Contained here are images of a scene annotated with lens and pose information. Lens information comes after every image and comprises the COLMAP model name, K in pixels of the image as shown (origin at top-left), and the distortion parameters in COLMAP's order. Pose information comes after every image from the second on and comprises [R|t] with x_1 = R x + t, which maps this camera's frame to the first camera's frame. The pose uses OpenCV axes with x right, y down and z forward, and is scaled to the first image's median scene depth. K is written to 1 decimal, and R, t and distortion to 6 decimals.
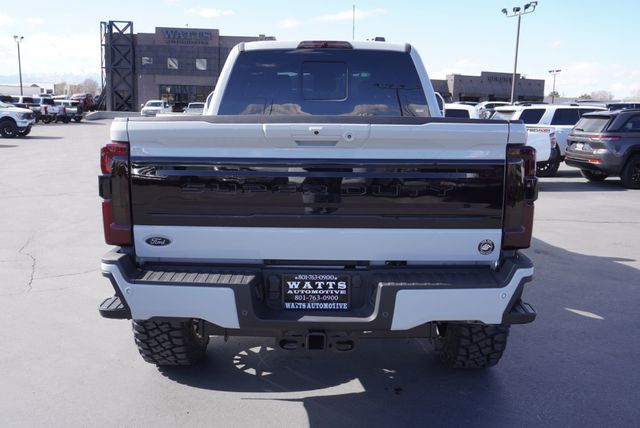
lens RADIAL K [[593.7, 0, 308.8], [0, 593.7, 212.1], [0, 0, 1]] dist [-0.005808, 0.010974]
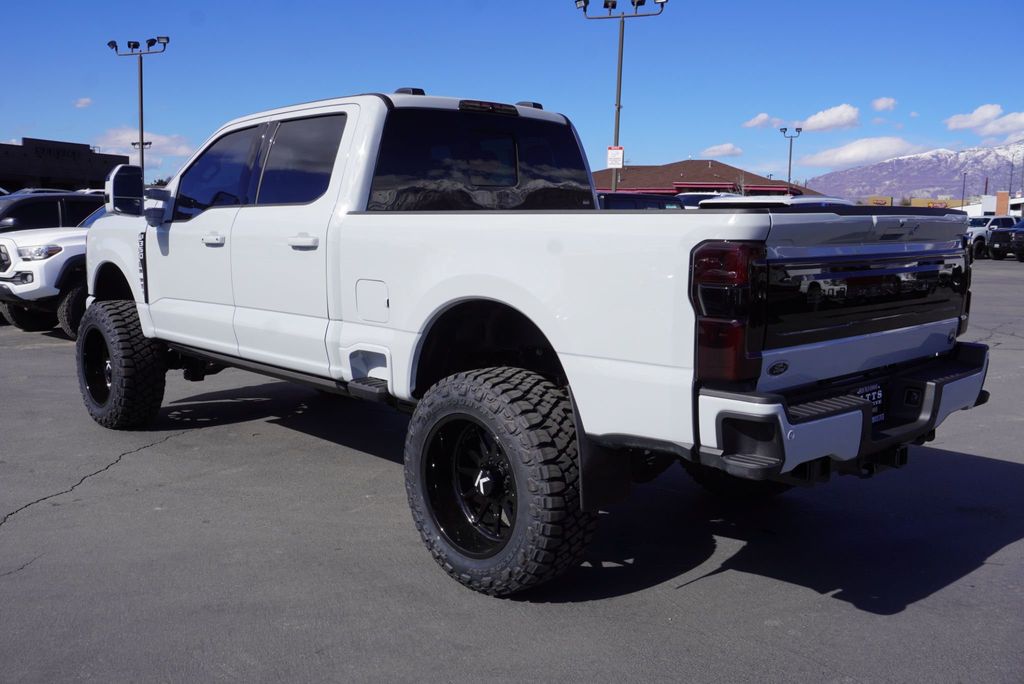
lens RADIAL K [[949.9, 0, 494.1], [0, 949.9, 339.0], [0, 0, 1]] dist [-0.005808, 0.010974]
pose [[0.707568, -0.089187, 0.700995, -0.723720], [0.109736, 0.993837, 0.015679, -0.025114], [-0.698073, 0.065830, 0.712994, 0.199420]]
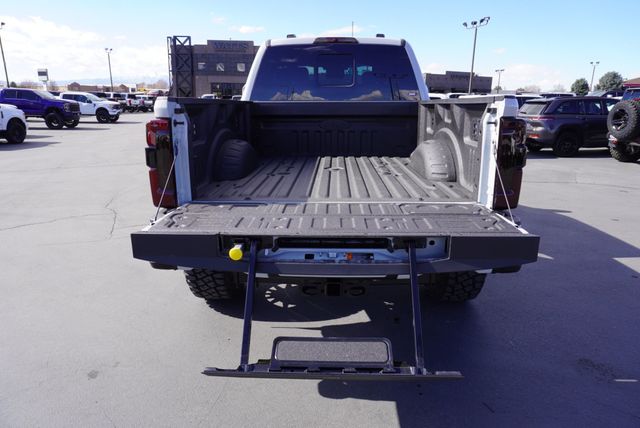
lens RADIAL K [[422.9, 0, 316.3], [0, 422.9, 212.1], [0, 0, 1]] dist [-0.044041, 0.038758]
pose [[0.999939, -0.005634, -0.009517, -0.006599], [0.006446, 0.996135, 0.087597, -0.003275], [0.008986, -0.087653, 0.996111, 0.092233]]
